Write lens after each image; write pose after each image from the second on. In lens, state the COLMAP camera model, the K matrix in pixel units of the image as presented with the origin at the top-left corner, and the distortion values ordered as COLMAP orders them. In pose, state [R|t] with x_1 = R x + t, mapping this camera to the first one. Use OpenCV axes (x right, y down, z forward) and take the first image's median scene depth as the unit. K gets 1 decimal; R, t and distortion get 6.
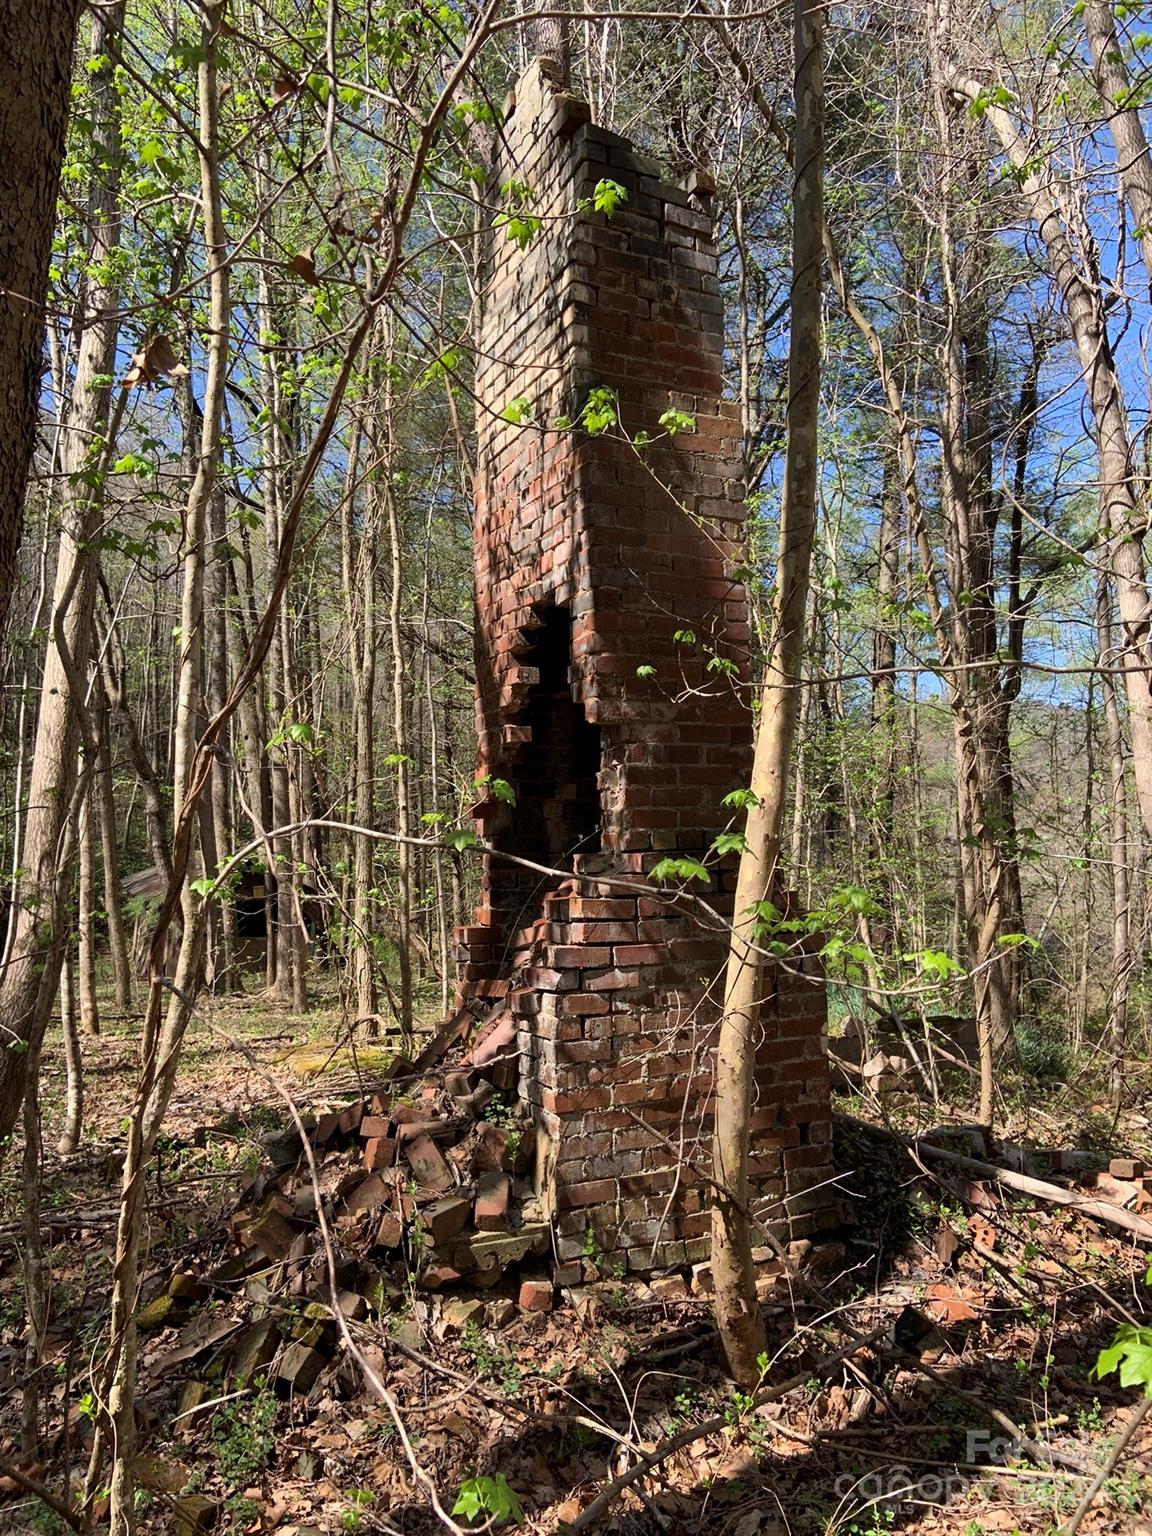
lens RADIAL K [[1139.0, 0, 587.4], [0, 1139.0, 777.1], [0, 0, 1]] dist [0.118506, -0.152284]
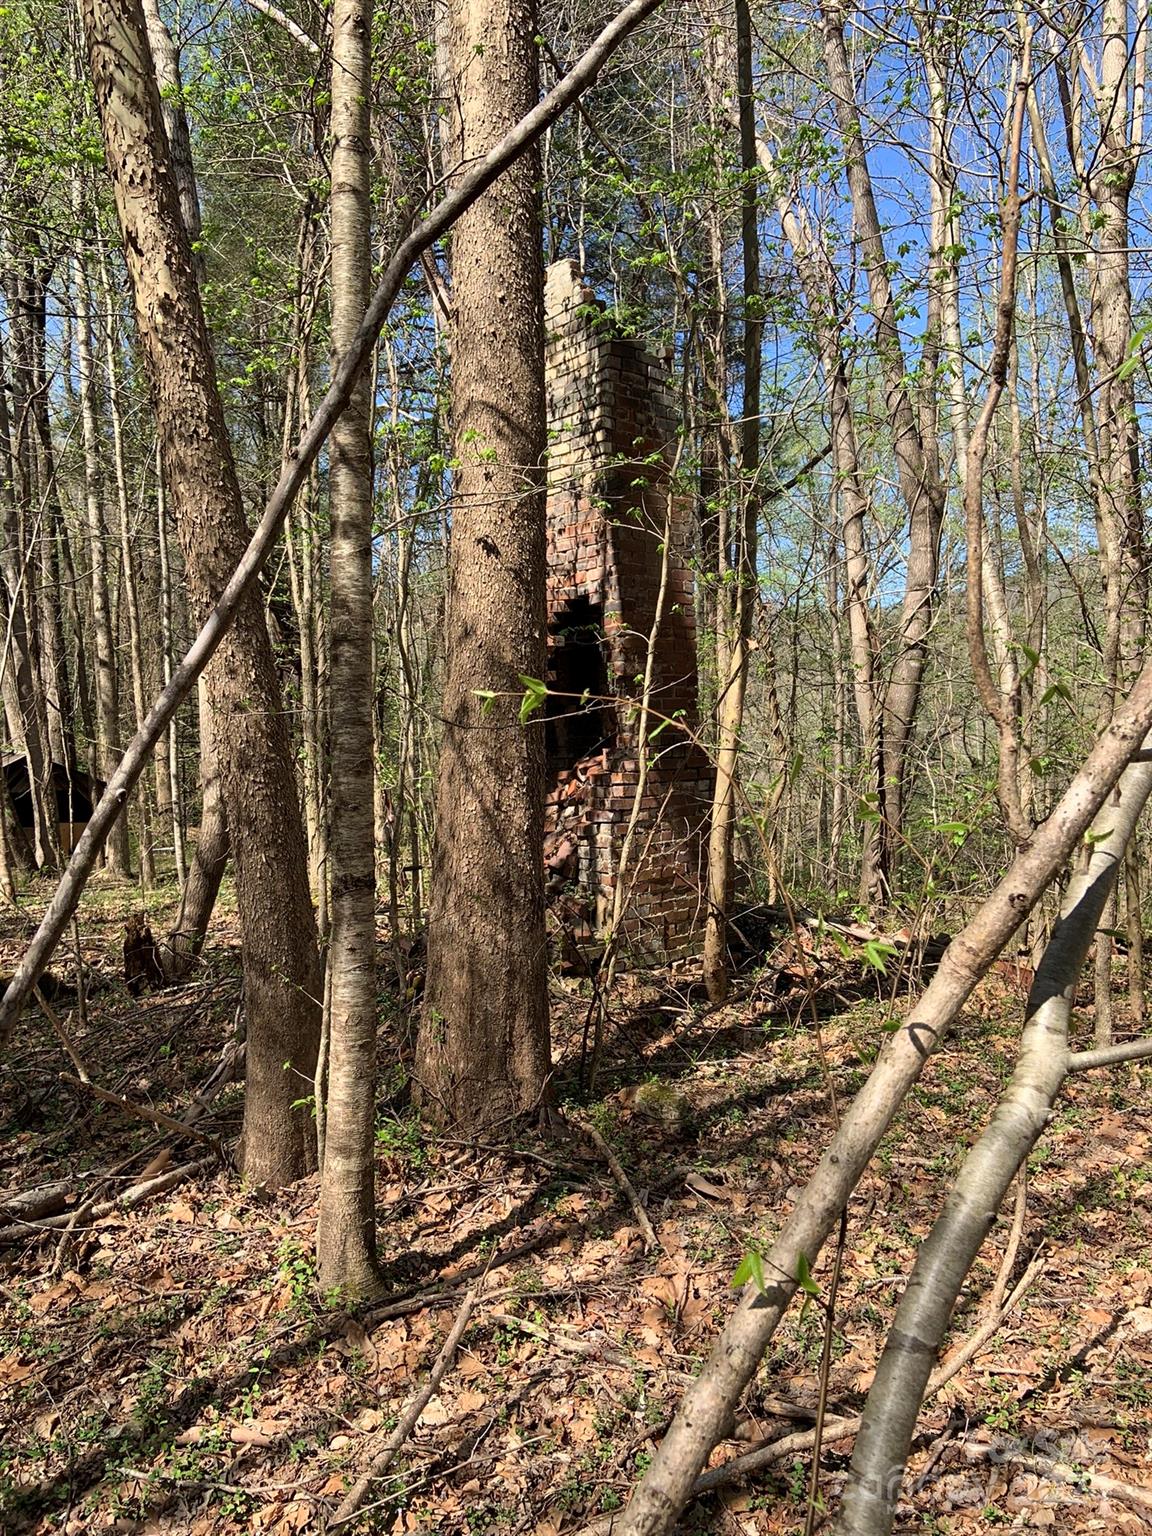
lens RADIAL K [[1139.0, 0, 587.4], [0, 1139.0, 777.1], [0, 0, 1]] dist [0.118506, -0.152284]
pose [[0.968330, -0.018584, 0.248983, -0.471825], [-0.006543, 0.994995, 0.099712, -0.063736], [-0.249589, -0.098183, 0.963361, -0.694497]]
